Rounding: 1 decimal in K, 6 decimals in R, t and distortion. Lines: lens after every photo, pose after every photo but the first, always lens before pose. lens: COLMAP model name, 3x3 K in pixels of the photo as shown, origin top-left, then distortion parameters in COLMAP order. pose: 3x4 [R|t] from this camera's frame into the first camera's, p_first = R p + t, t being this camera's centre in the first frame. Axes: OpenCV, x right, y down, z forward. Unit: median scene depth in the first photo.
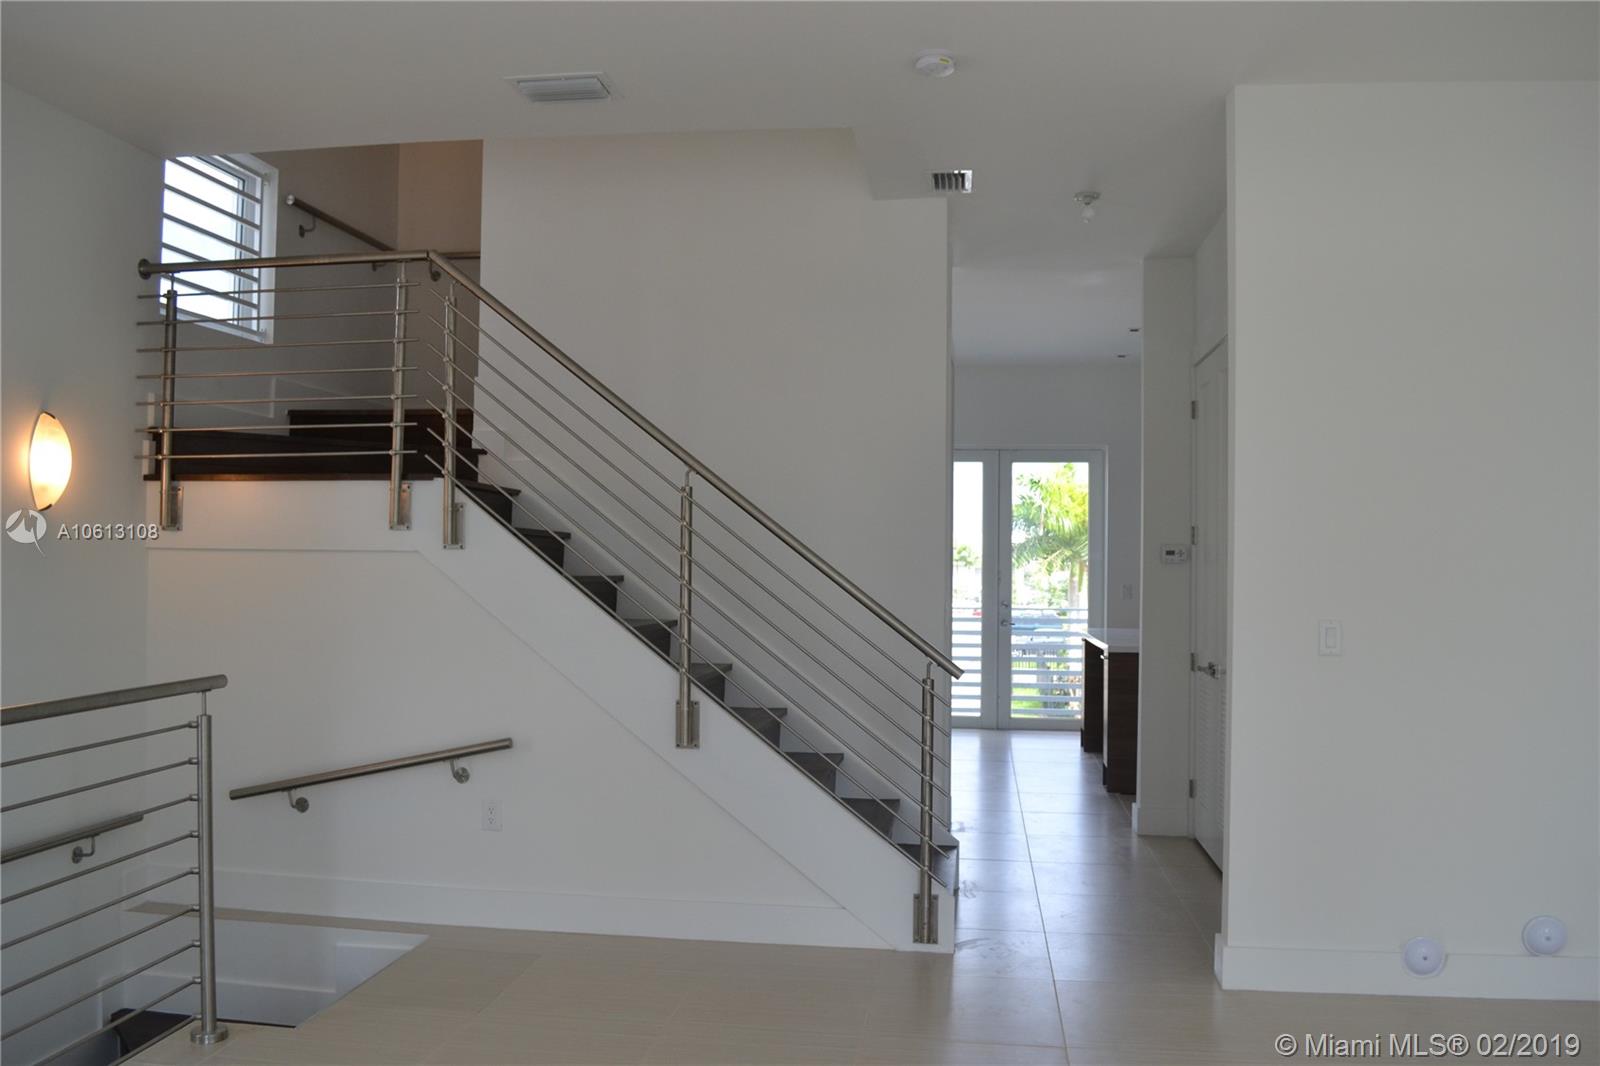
lens RADIAL K [[1279.4, 0, 800.0], [0, 1279.4, 533.0], [0, 0, 1]] dist [-0.078237, 0.004535]
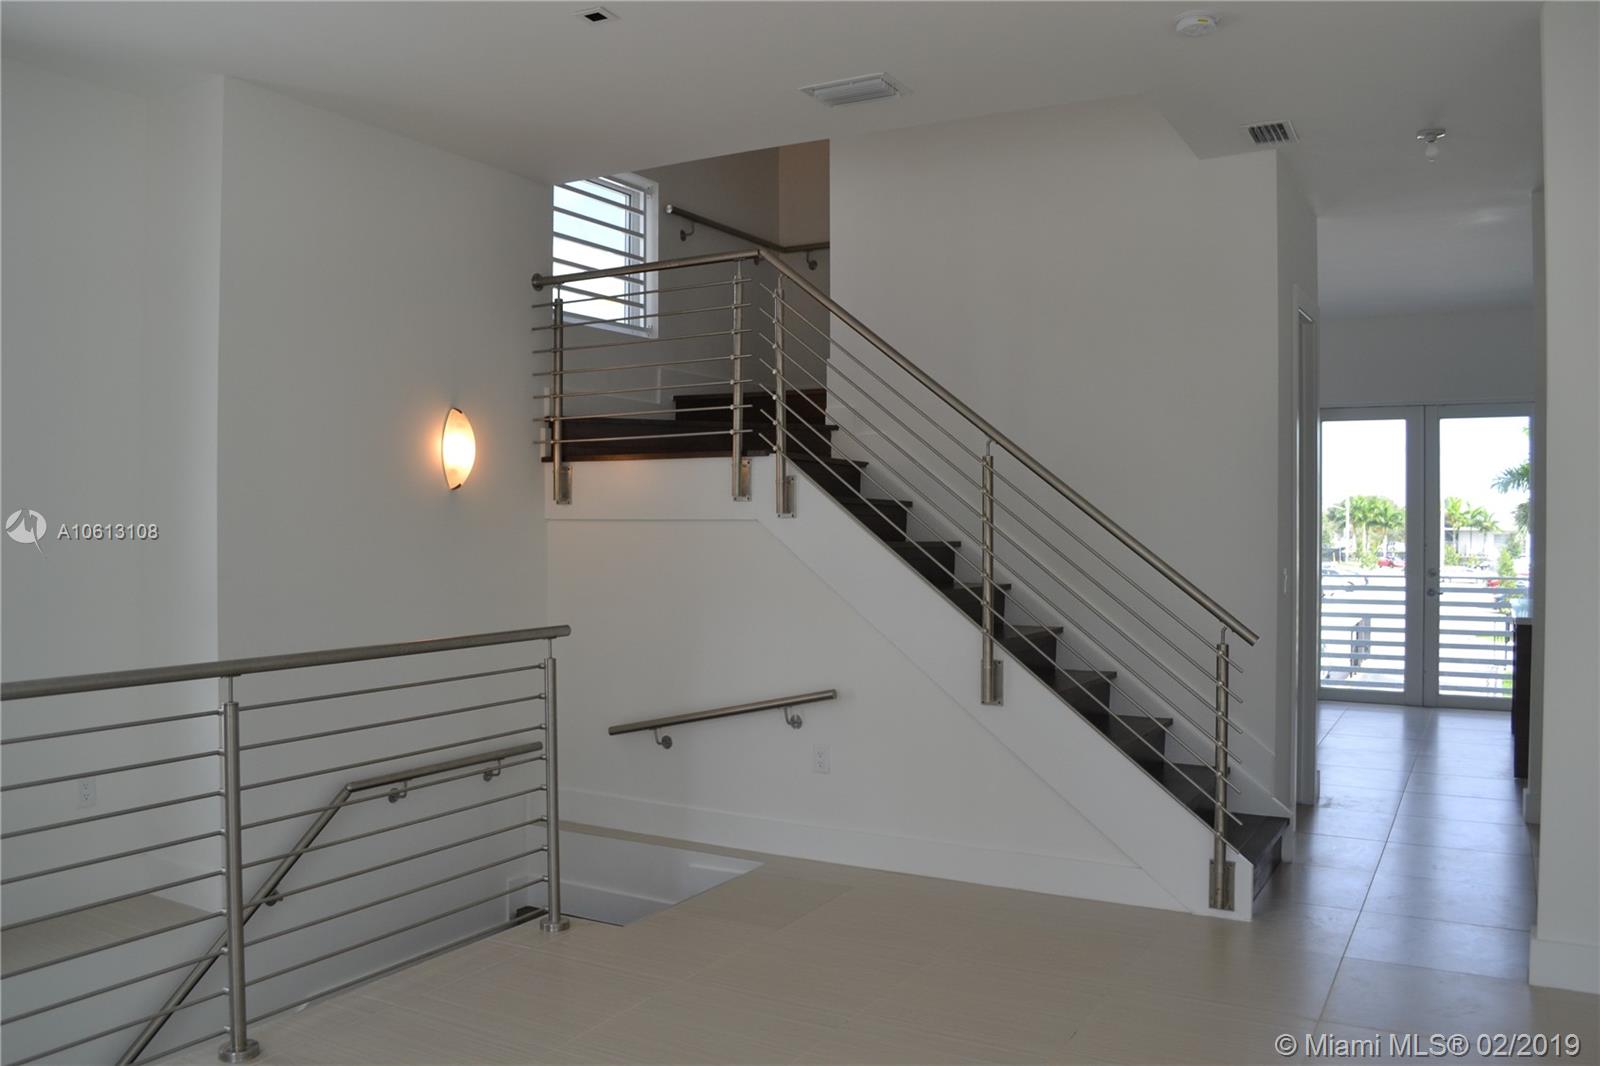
lens RADIAL K [[1279.4, 0, 800.0], [0, 1279.4, 533.0], [0, 0, 1]] dist [-0.078237, 0.004535]
pose [[0.931433, -0.004557, -0.363885, 0.140628], [0.013737, 0.999649, 0.022645, 0.000929], [0.363654, -0.026091, 0.931169, -0.031538]]
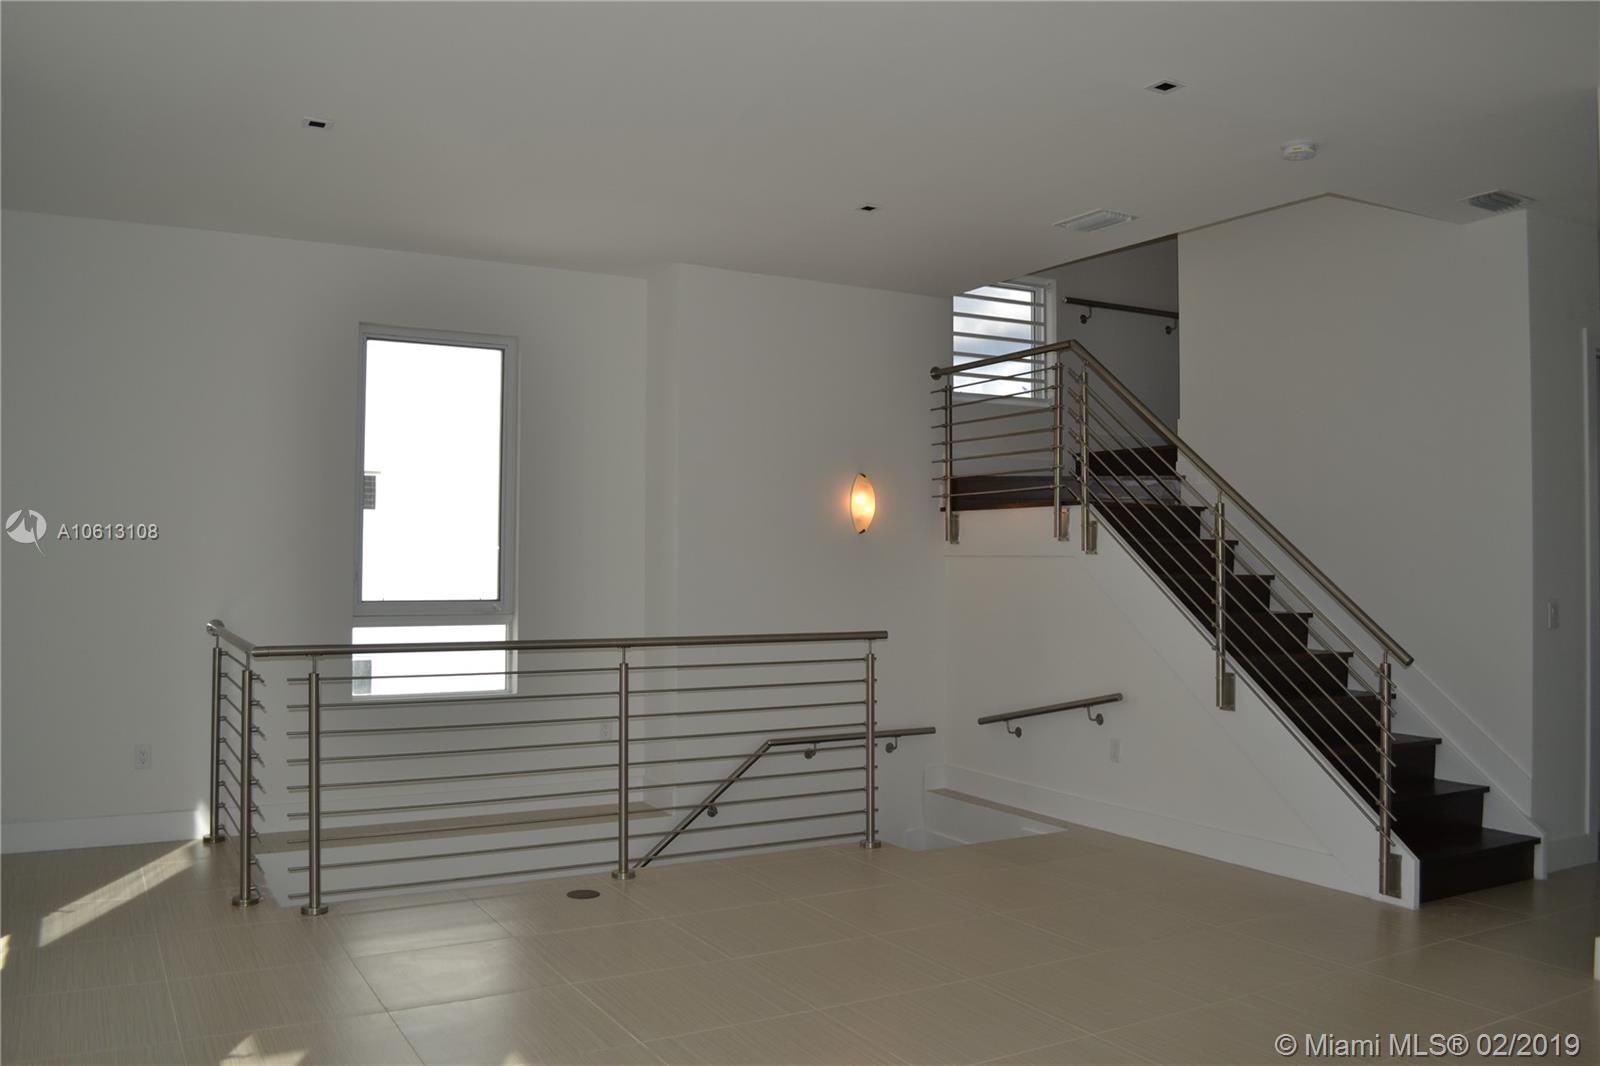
lens RADIAL K [[1287.6, 0, 797.5], [0, 1287.6, 532.9], [0, 0, 1]] dist [-0.110068, -0.000600]
pose [[0.608696, -0.022150, -0.793095, 0.619664], [0.016872, 0.999746, -0.014972, 0.004966], [0.793224, -0.004267, 0.608914, -0.093695]]
